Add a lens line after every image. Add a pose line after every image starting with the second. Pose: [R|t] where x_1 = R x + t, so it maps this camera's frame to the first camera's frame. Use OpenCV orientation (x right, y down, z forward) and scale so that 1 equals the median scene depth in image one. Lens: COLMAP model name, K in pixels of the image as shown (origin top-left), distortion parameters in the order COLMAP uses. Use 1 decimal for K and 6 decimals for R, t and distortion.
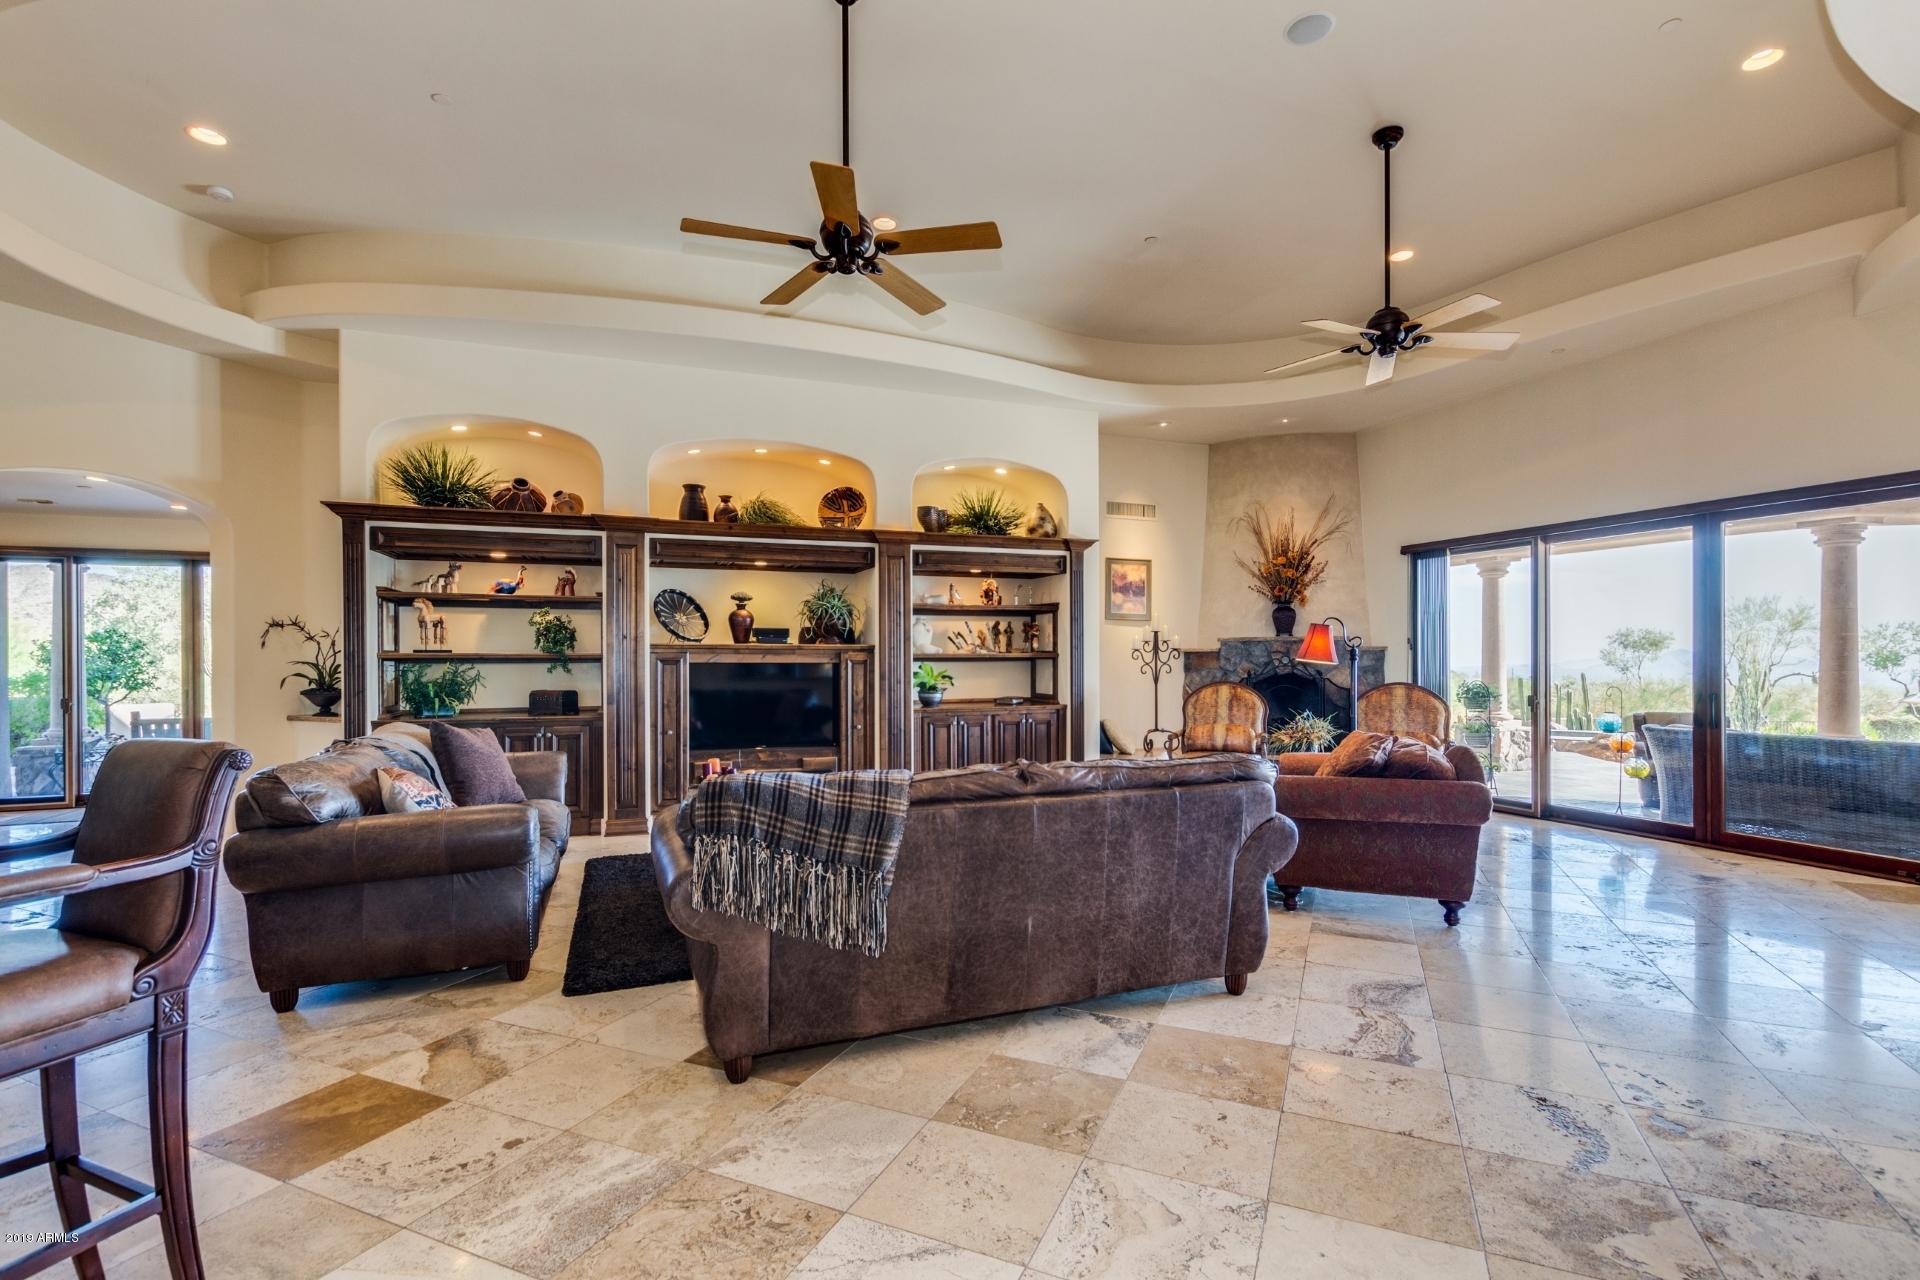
lens RADIAL K [[877.0, 0, 952.1], [0, 877.0, 658.9], [0, 0, 1]] dist [0.001985, -0.001749]
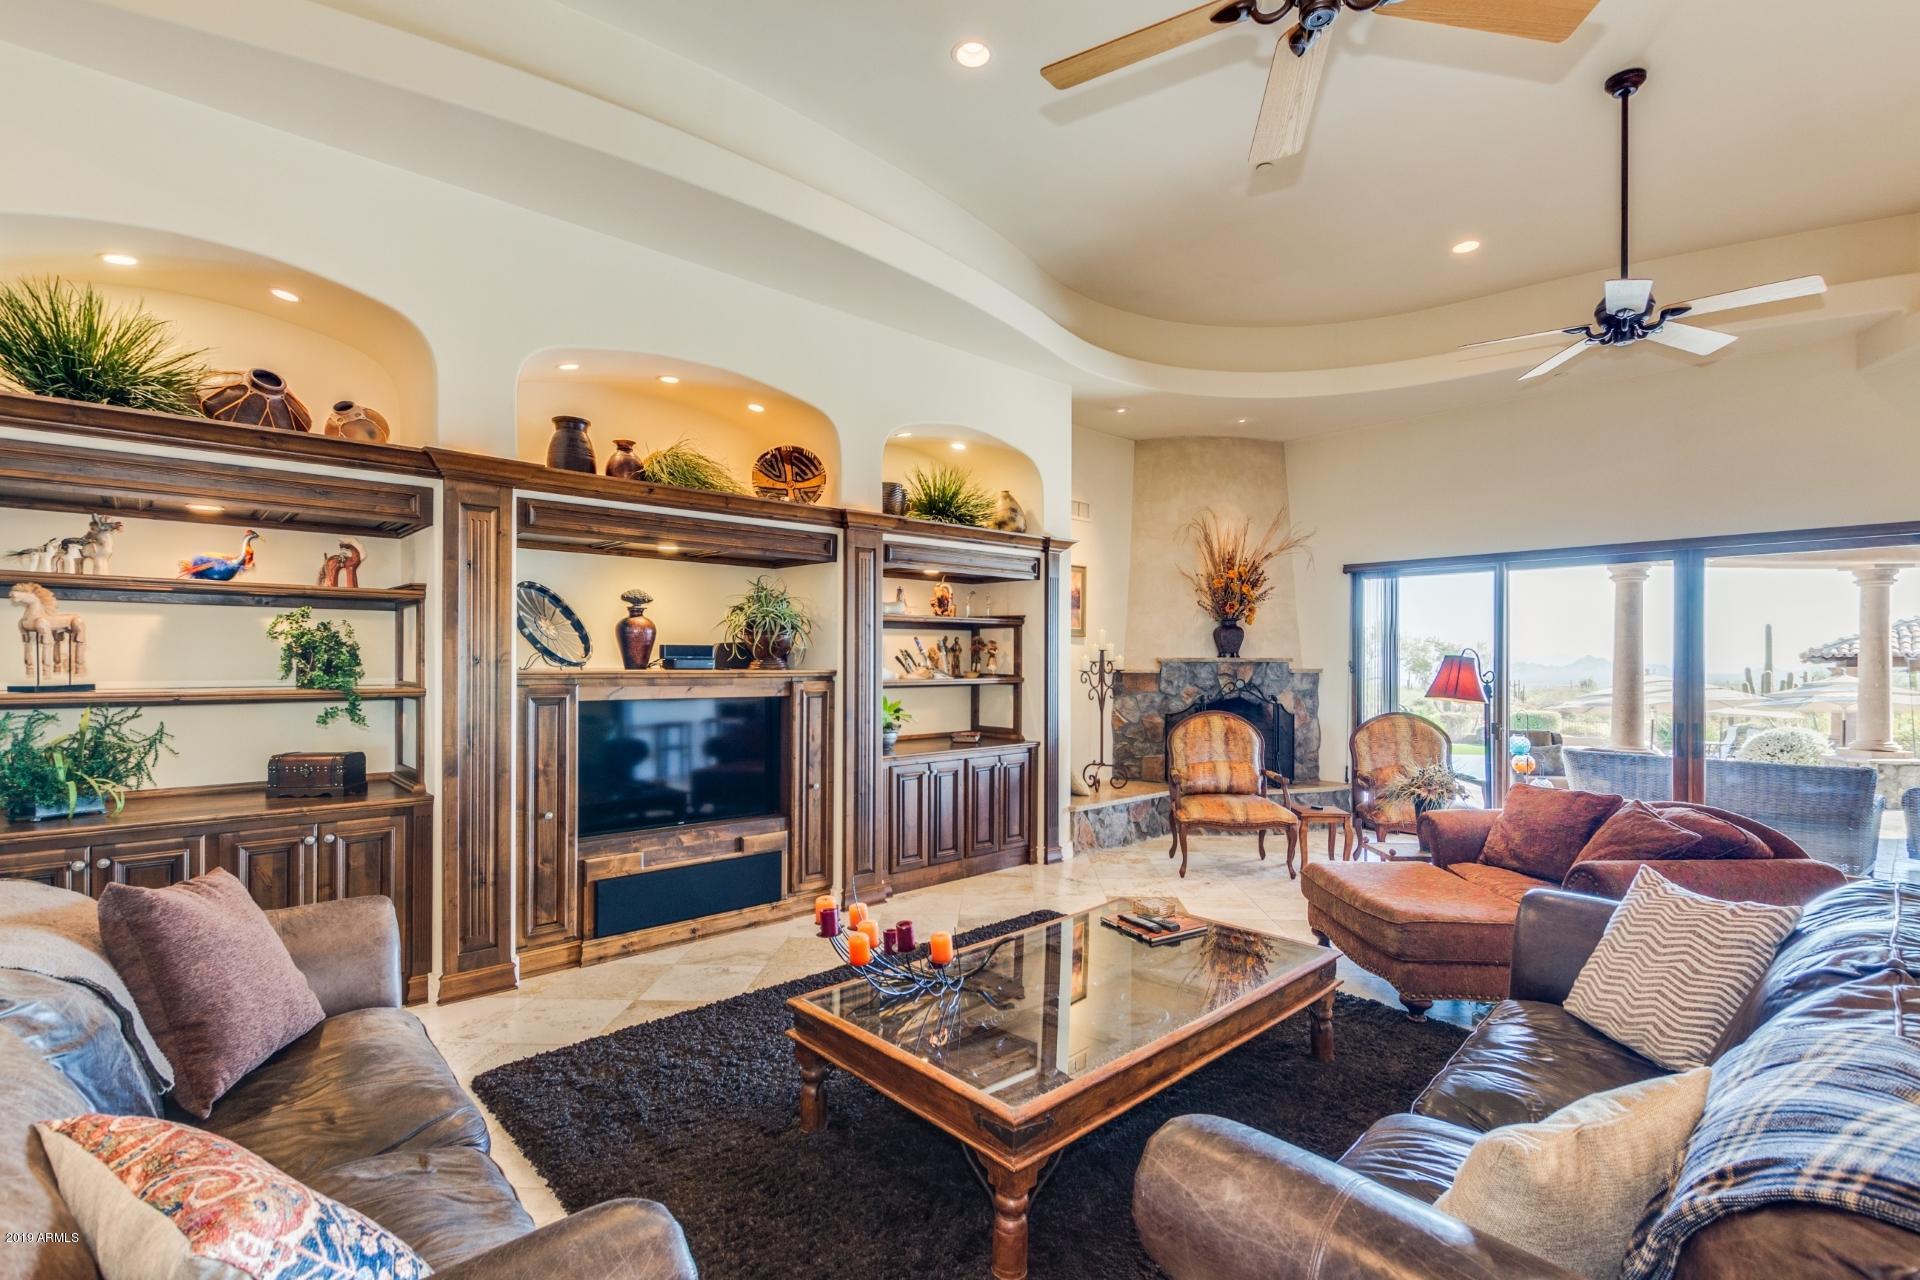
lens RADIAL K [[877.0, 0, 941.2], [0, 877.0, 657.2], [0, 0, 1]] dist [0.001985, -0.001749]
pose [[0.927163, 0.005666, 0.374614, -0.276012], [-0.004750, 0.999983, -0.003367, -0.024334], [-0.374627, 0.001342, 0.927175, 0.303536]]
